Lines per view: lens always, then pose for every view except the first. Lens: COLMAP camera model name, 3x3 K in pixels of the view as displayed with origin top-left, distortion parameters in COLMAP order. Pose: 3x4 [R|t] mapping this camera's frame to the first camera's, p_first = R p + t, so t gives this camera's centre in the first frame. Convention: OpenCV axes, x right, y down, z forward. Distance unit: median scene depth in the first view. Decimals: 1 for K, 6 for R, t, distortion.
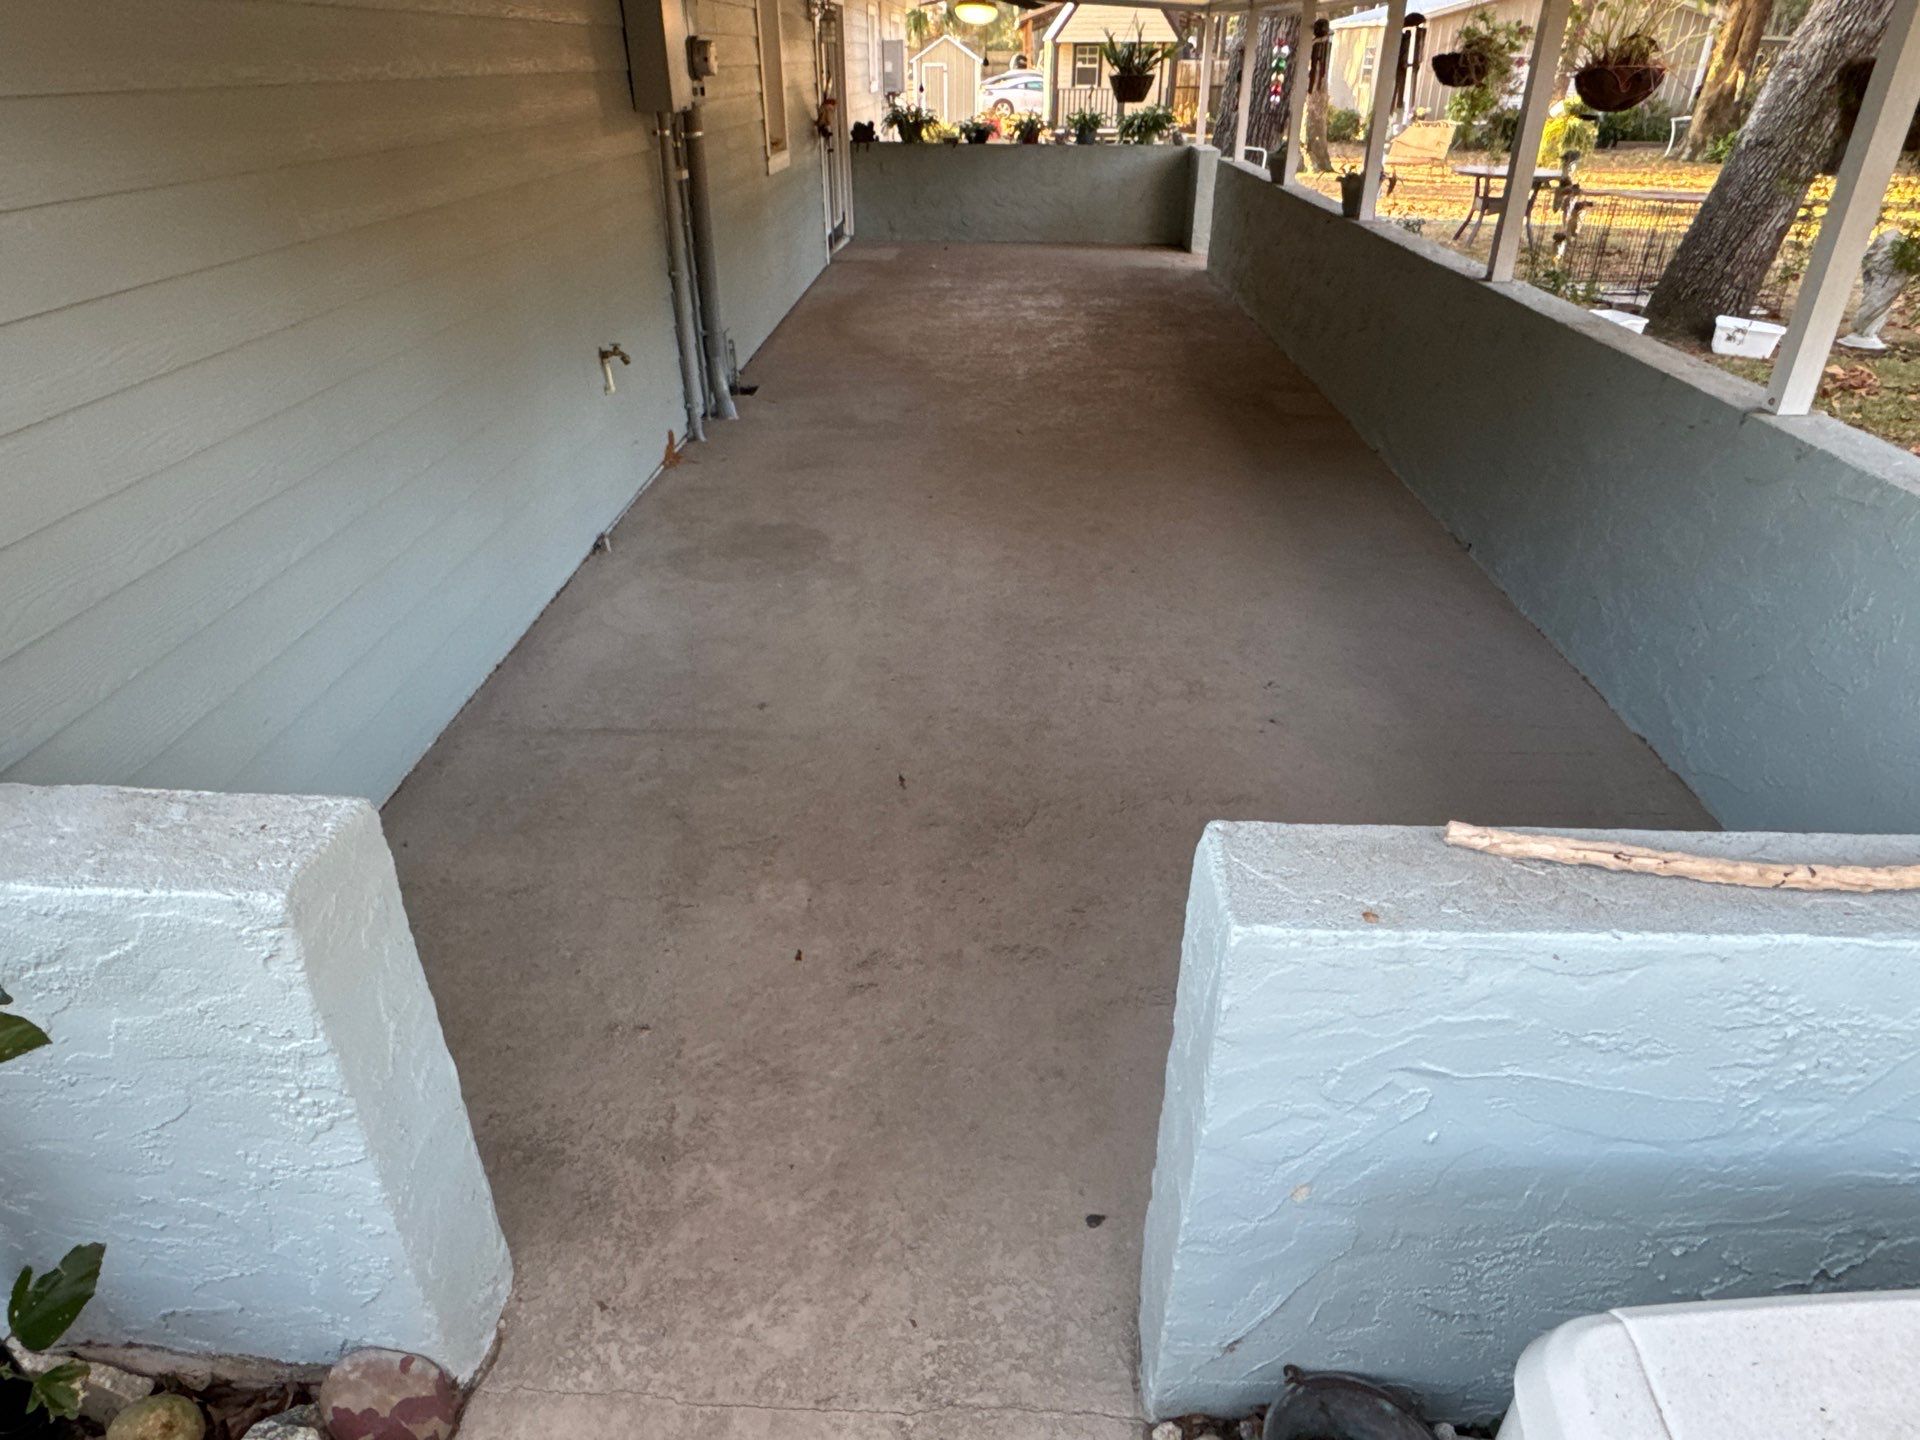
lens RADIAL K [[1172.9, 0, 951.4], [0, 1172.9, 725.2], [0, 0, 1]] dist [-0.005356, 0.003358]
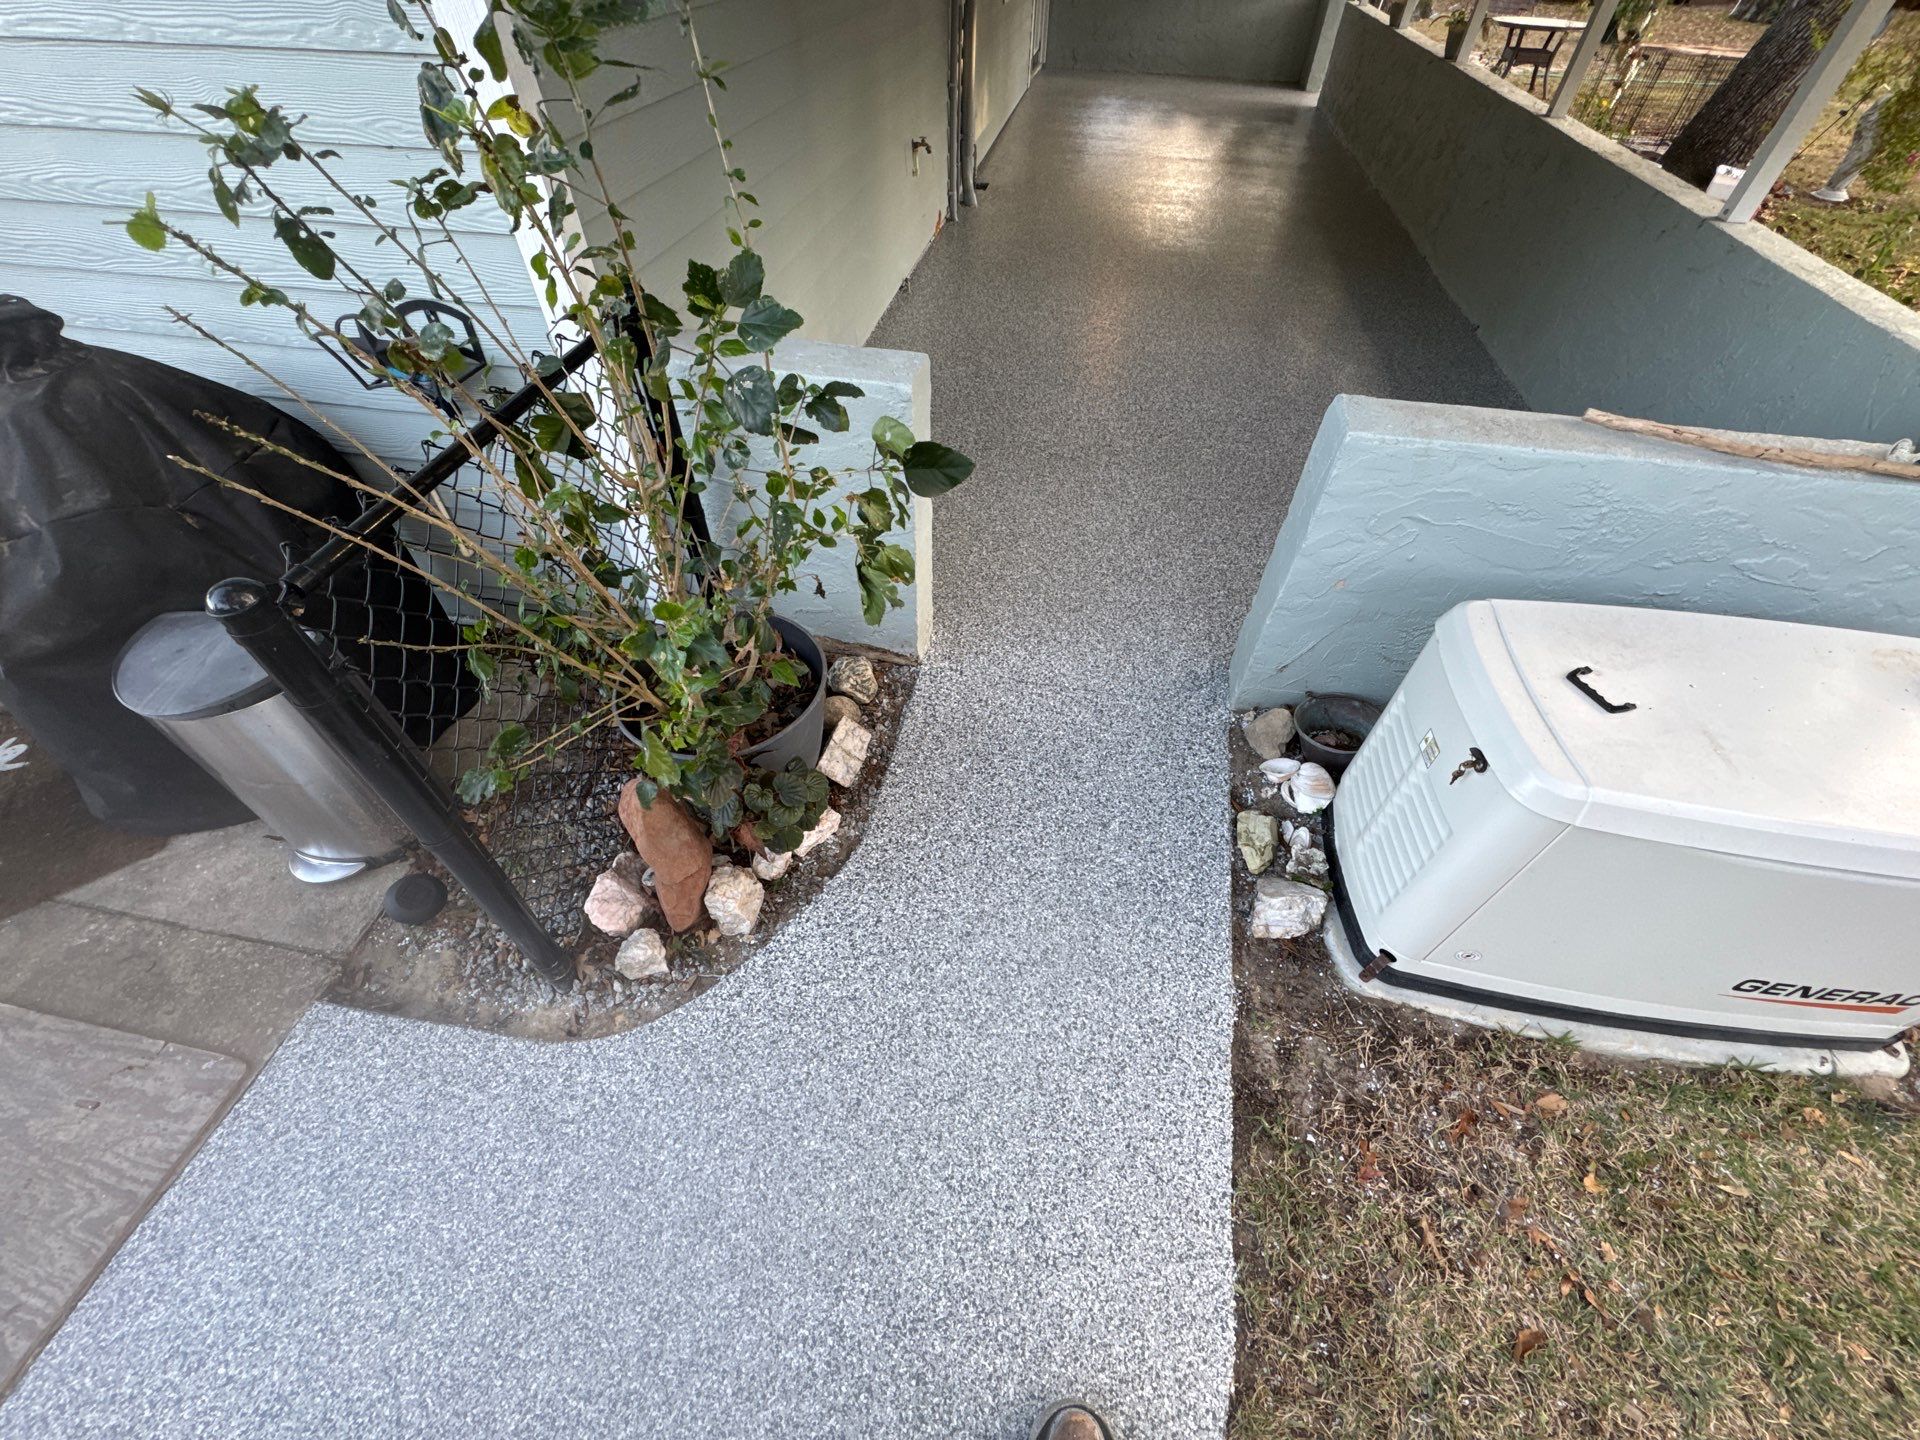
lens RADIAL K [[763.5, 0, 960.0], [0, 763.5, 720.0], [0, 0, 1]] dist [-0.005479, 0.000898]
pose [[0.989973, 0.113971, -0.083445, -0.053036], [-0.082803, 0.946840, 0.310865, 0.054104], [0.114439, -0.300838, 0.946784, -0.104237]]
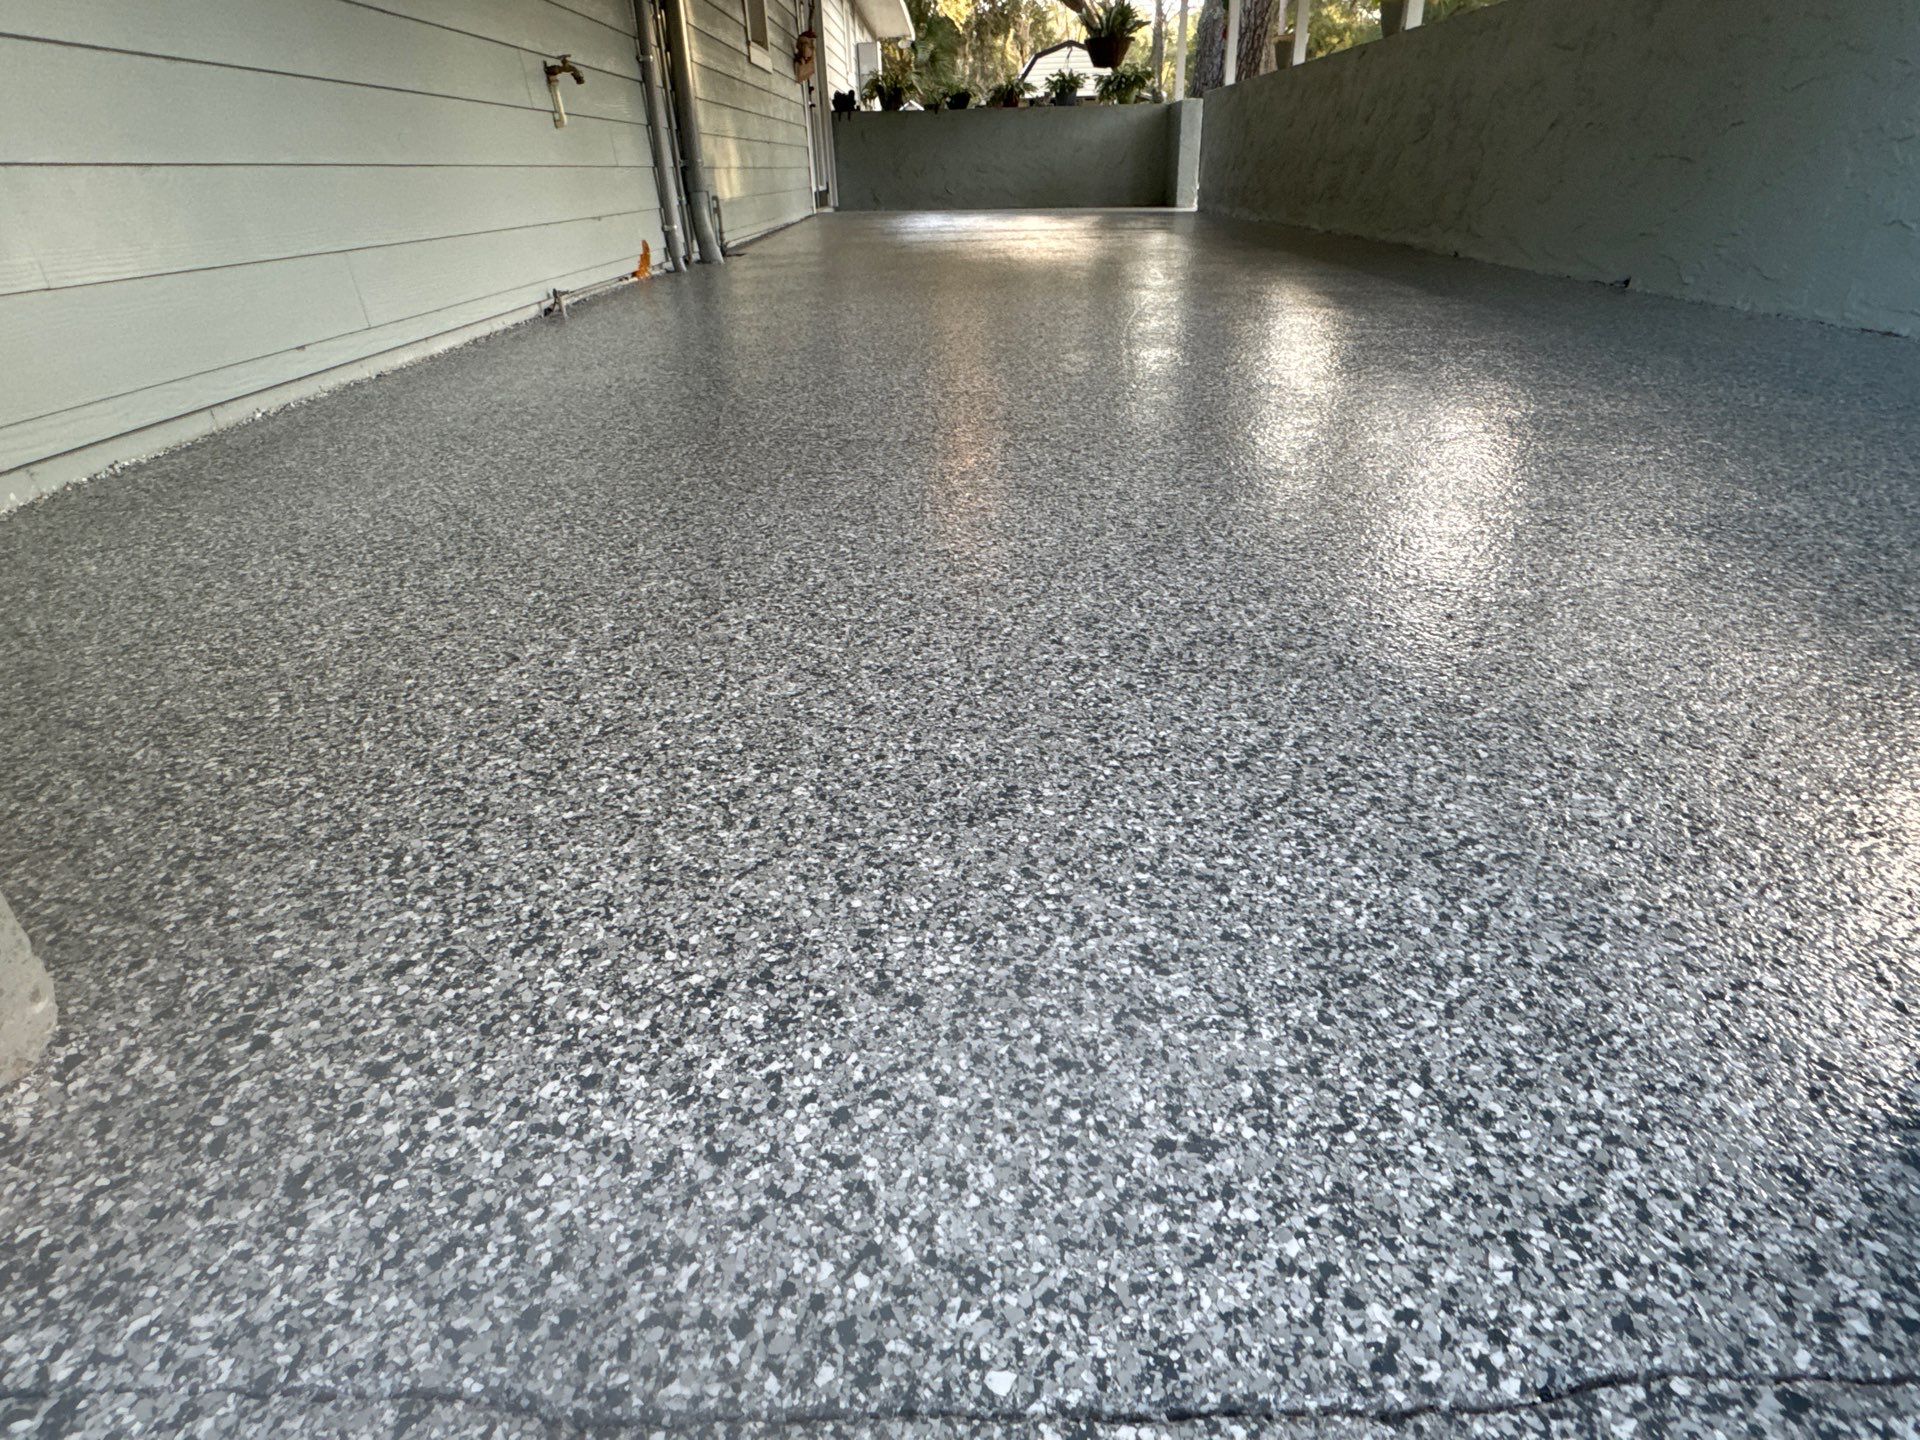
lens RADIAL K [[1077.2, 0, 960.0], [0, 1077.2, 720.0], [0, 0, 1]] dist [-0.000772, 0.000655]
pose [[0.998989, -0.039126, 0.022139, -0.036940], [0.039744, 0.998813, -0.028167, 0.113949], [-0.021011, 0.029019, 0.999358, 0.197447]]
